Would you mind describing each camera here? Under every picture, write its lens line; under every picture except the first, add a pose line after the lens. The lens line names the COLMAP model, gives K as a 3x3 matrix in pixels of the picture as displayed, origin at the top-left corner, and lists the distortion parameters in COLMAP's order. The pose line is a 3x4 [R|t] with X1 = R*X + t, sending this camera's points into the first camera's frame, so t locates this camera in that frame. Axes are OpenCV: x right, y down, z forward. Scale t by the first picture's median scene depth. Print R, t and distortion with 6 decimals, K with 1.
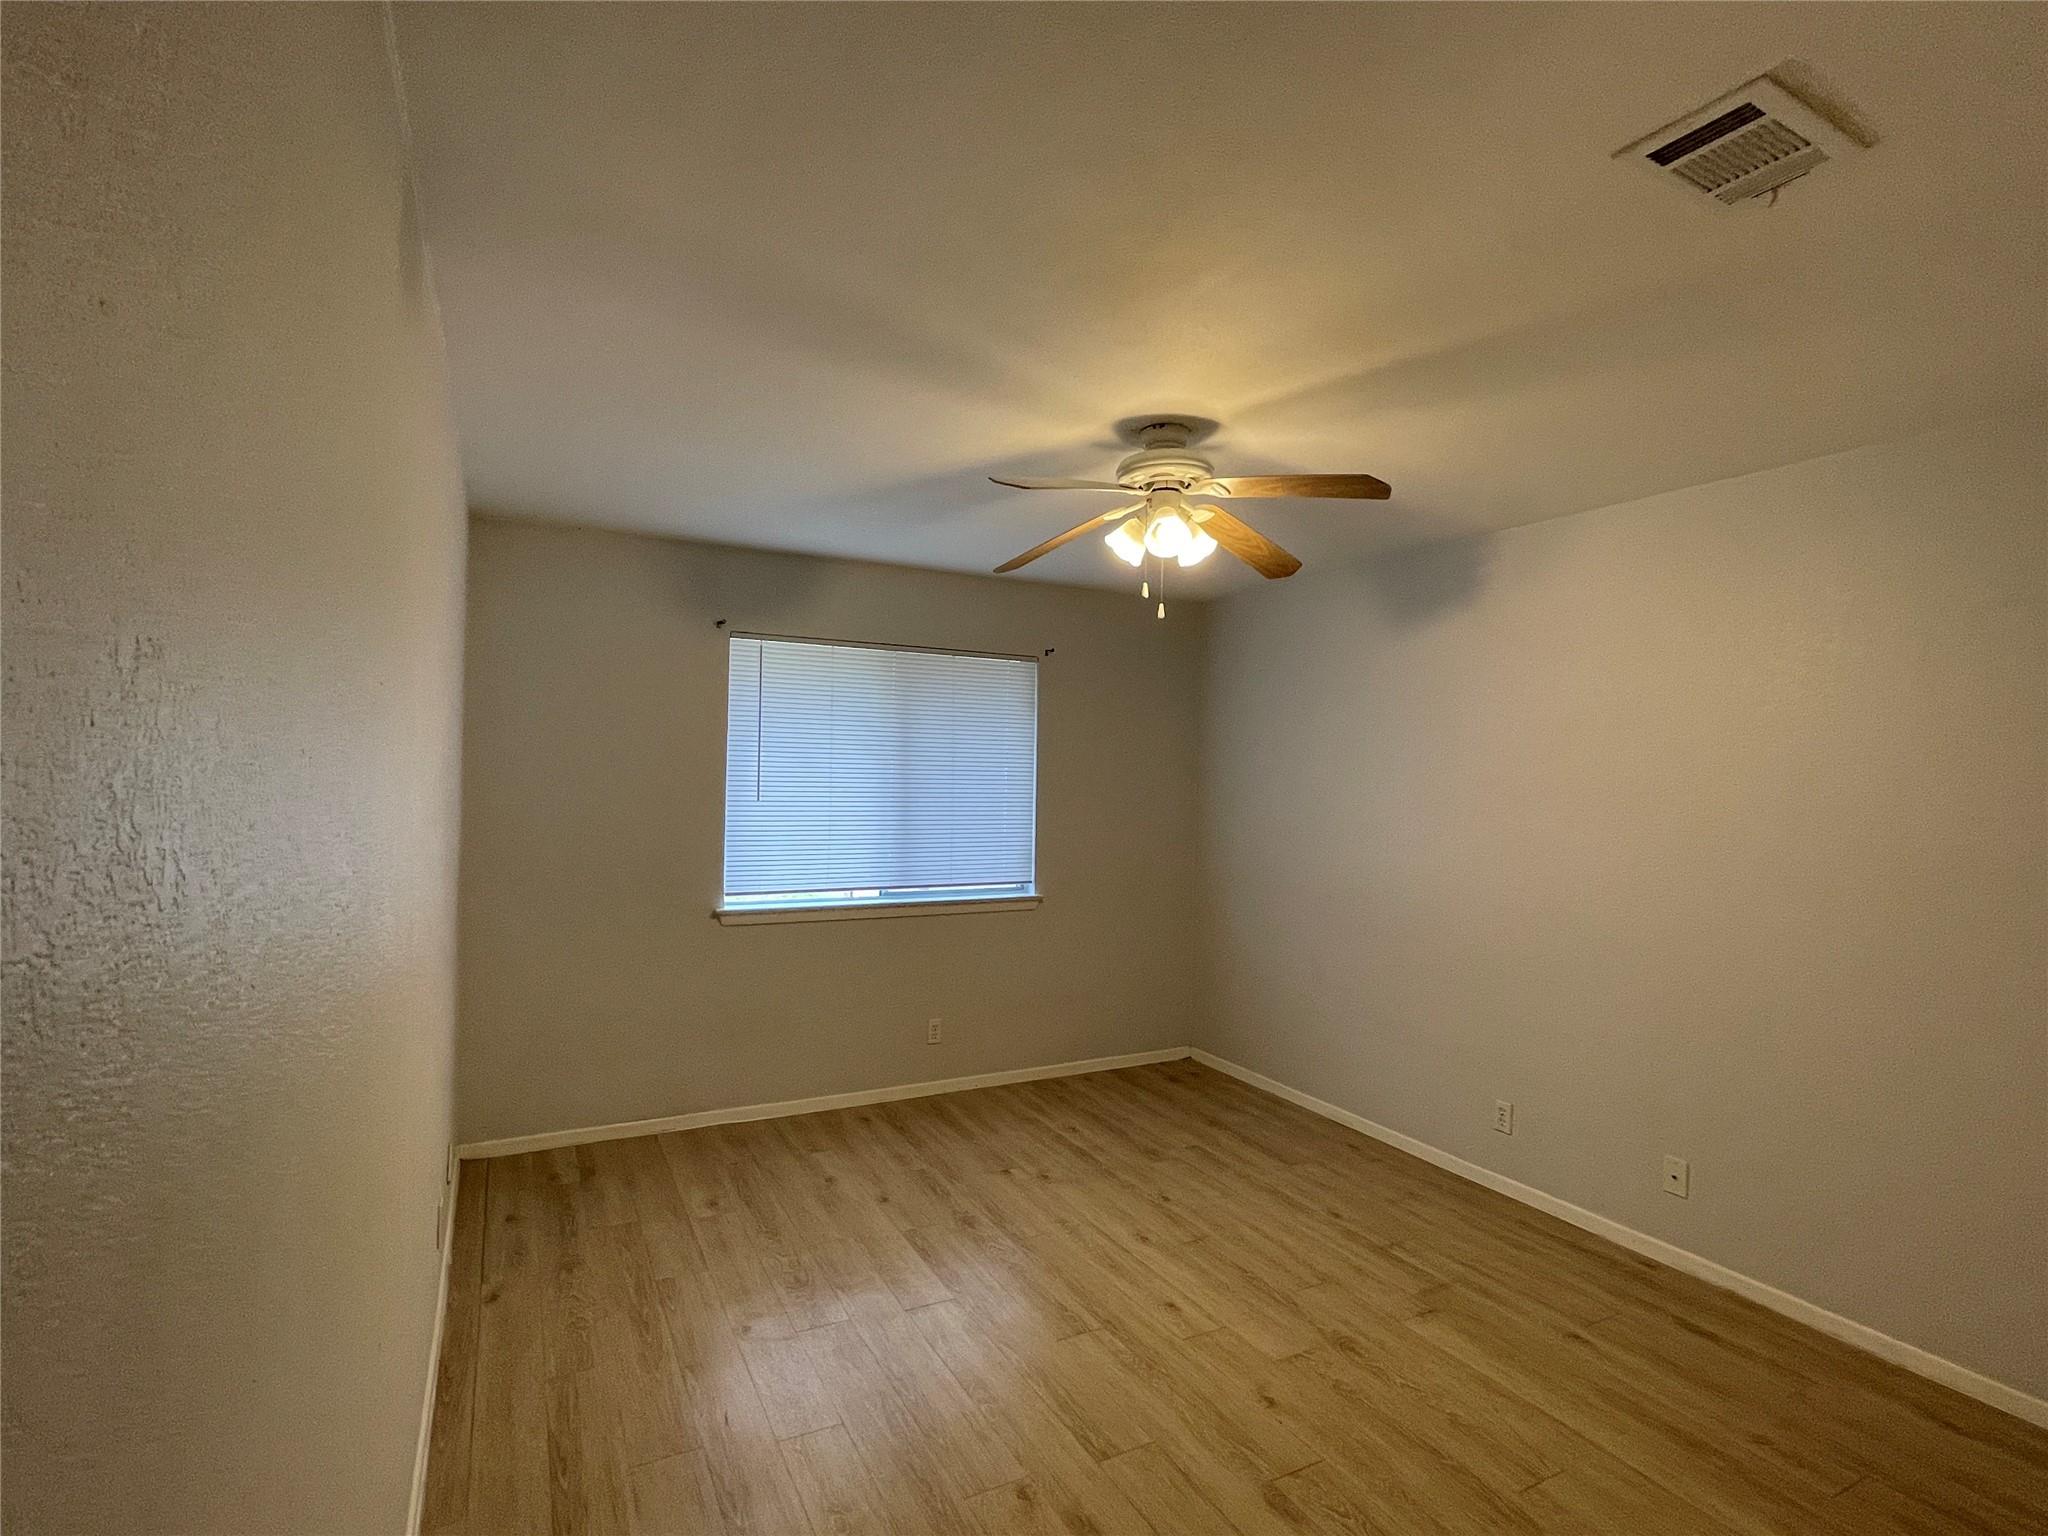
lens RADIAL K [[987.8, 0, 1012.1], [0, 987.8, 772.6], [0, 0, 1]] dist [-0.010584, 0.009750]
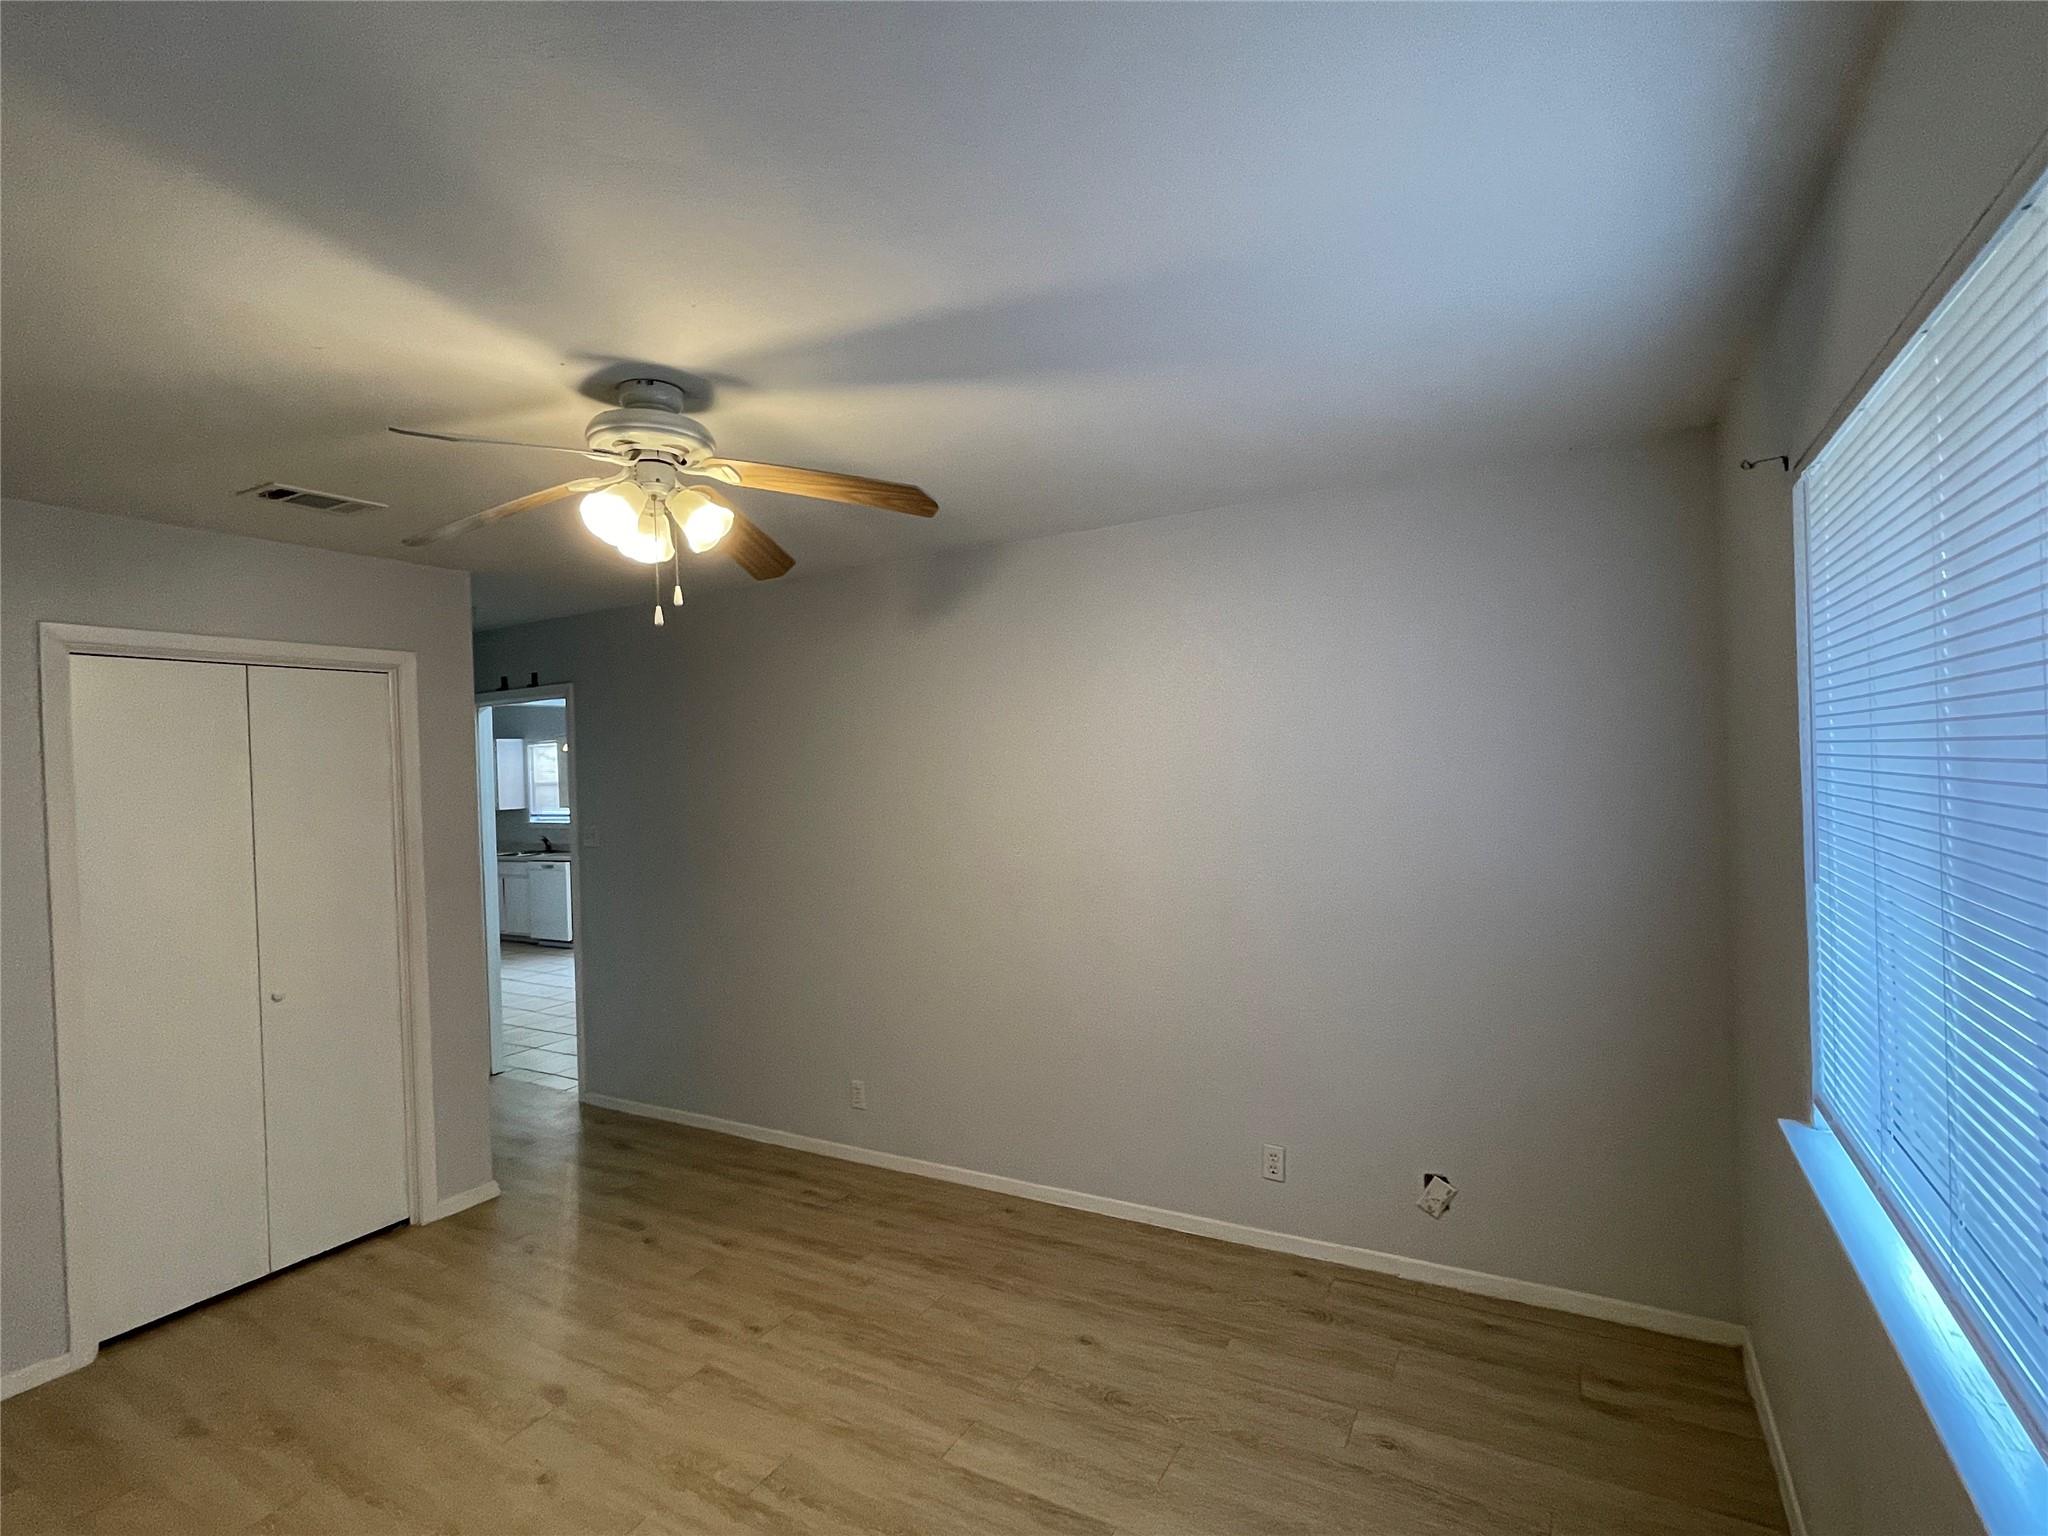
lens RADIAL K [[987.8, 0, 1012.1], [0, 987.8, 772.6], [0, 0, 1]] dist [-0.010584, 0.009750]
pose [[-0.842141, 0.011236, -0.539140, 0.326144], [0.019092, 0.999777, -0.008986, -0.022961], [0.538919, -0.017860, -0.842168, 1.736397]]
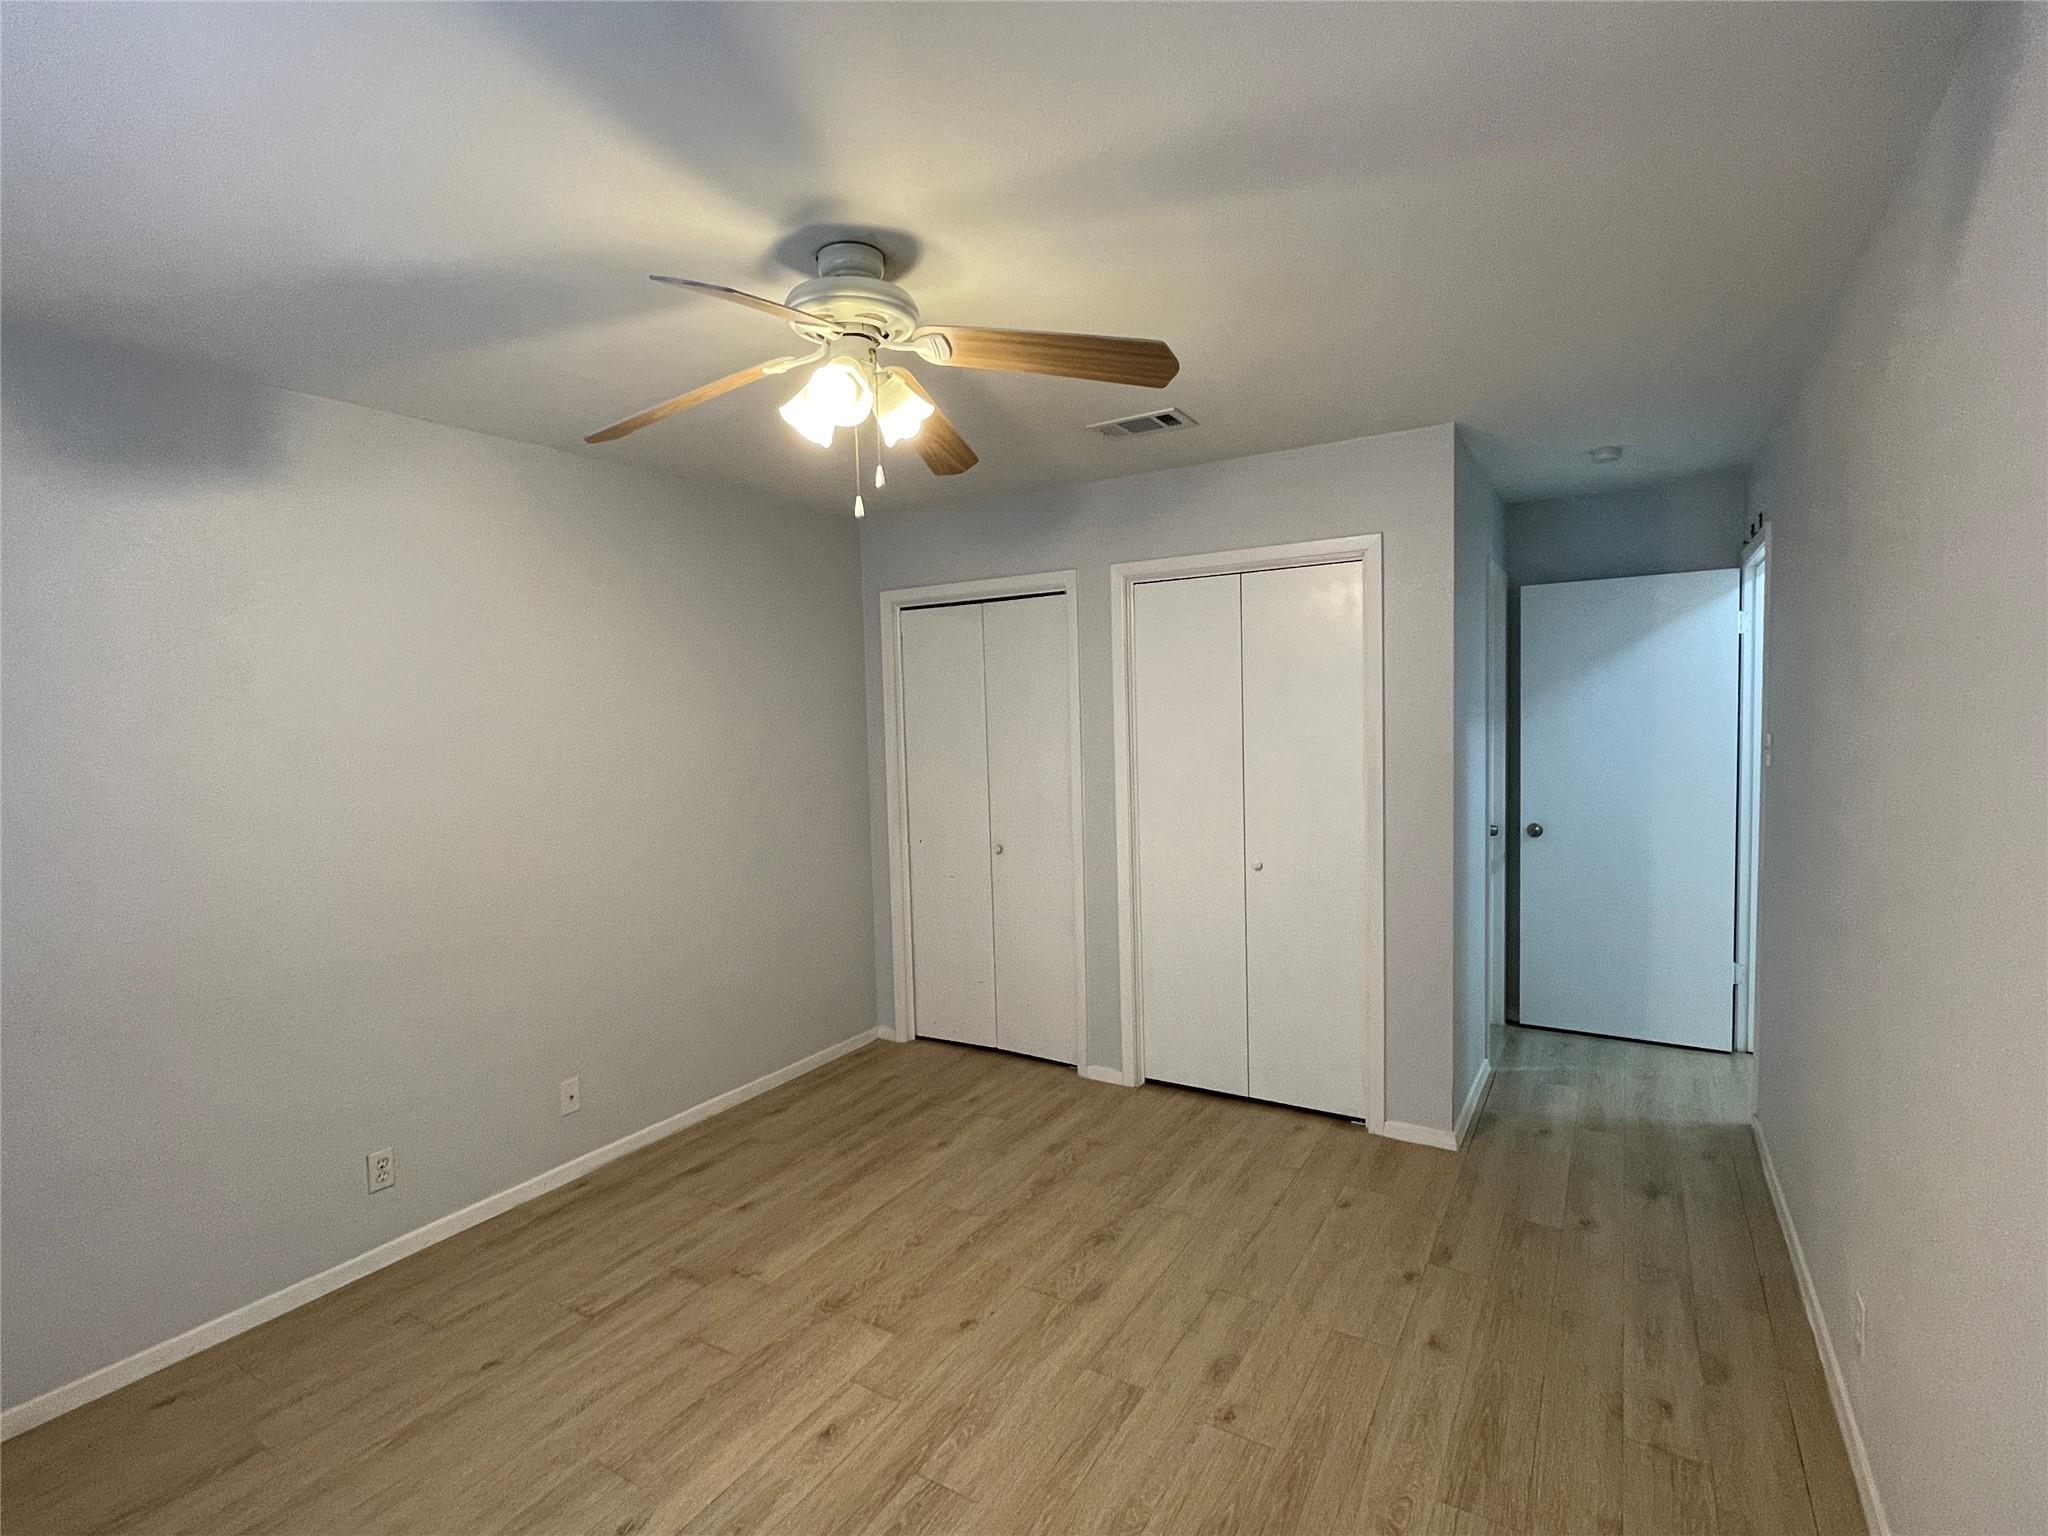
lens RADIAL K [[987.8, 0, 1012.1], [0, 987.8, 772.6], [0, 0, 1]] dist [-0.010584, 0.009750]
pose [[-0.511576, -0.056631, 0.857370, -0.525294], [0.019055, 0.996833, 0.077212, -0.018342], [-0.859026, 0.055837, -0.508877, 1.229090]]
